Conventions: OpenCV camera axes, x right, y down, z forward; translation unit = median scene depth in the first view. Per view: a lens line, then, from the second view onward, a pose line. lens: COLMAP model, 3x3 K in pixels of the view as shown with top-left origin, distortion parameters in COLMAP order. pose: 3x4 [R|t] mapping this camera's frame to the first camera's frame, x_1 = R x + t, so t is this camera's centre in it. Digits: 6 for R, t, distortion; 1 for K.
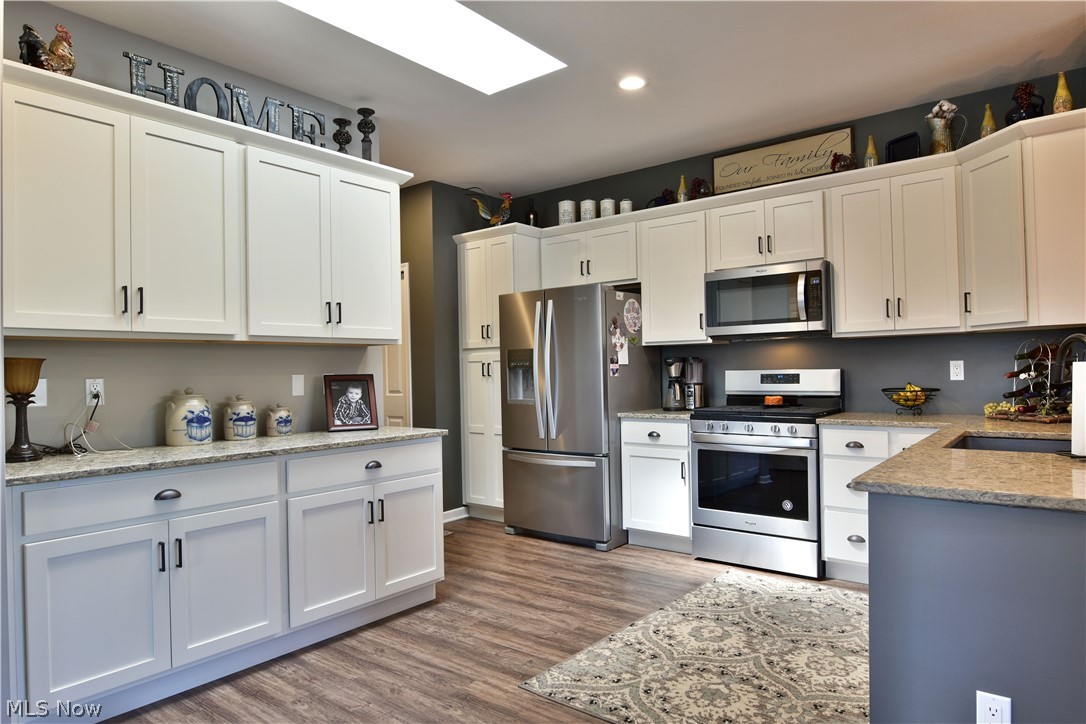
lens RADIAL K [[661.6, 0, 543.9], [0, 661.6, 368.0], [0, 0, 1]] dist [-0.011877, -0.006198]
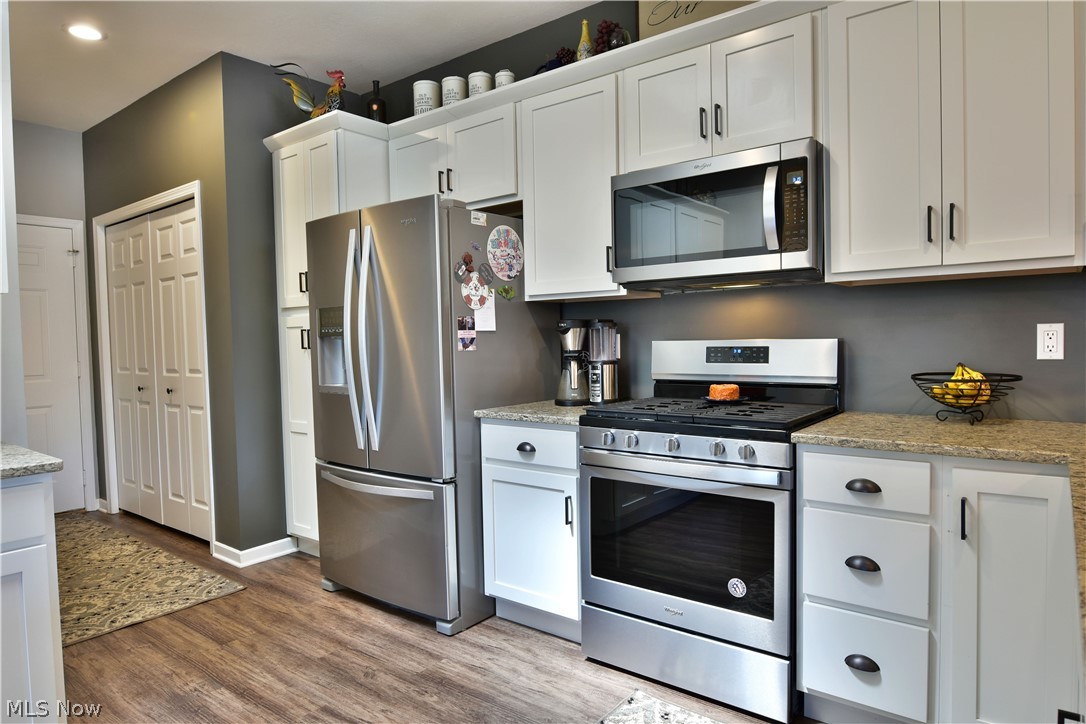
lens RADIAL K [[661.6, 0, 544.8], [0, 661.6, 367.1], [0, 0, 1]] dist [-0.011877, -0.006198]
pose [[0.999961, -0.001266, 0.008700, 0.197754], [0.000847, 0.998851, 0.047921, -0.001514], [-0.008751, -0.047912, 0.998813, 0.446798]]
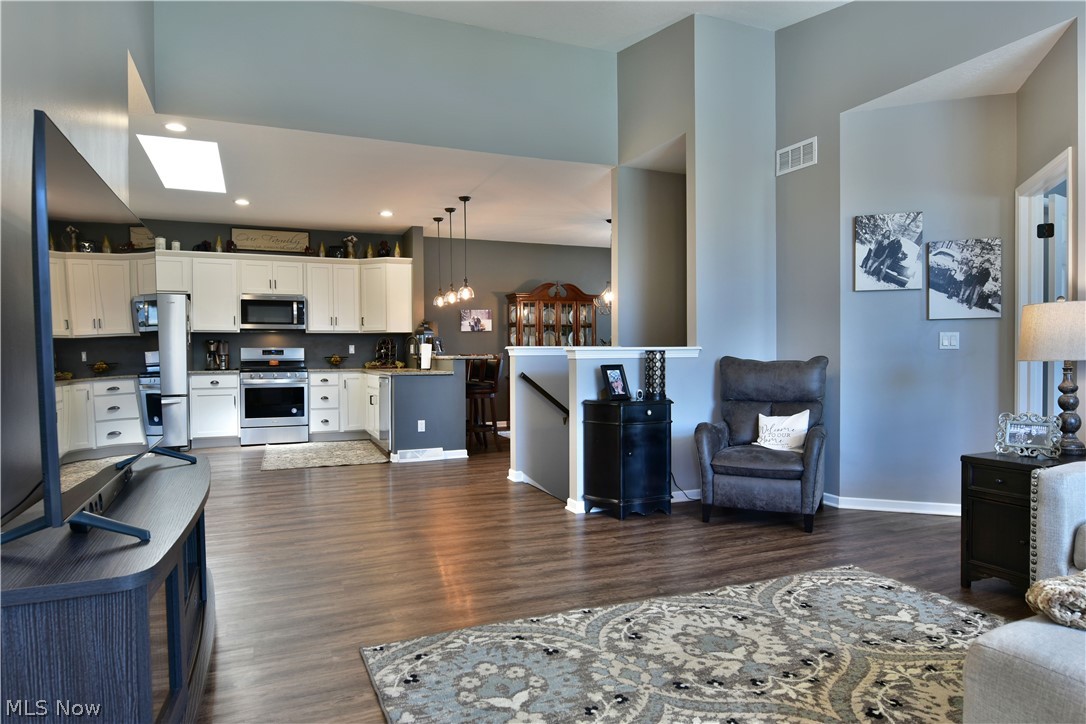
lens RADIAL K [[661.6, 0, 544.0], [0, 661.6, 366.5], [0, 0, 1]] dist [-0.011877, -0.006198]
pose [[0.471213, 0.000481, 0.882019, -1.095004], [-0.004061, 0.999990, 0.001625, 0.056632], [-0.882010, -0.004348, 0.471211, -0.693605]]
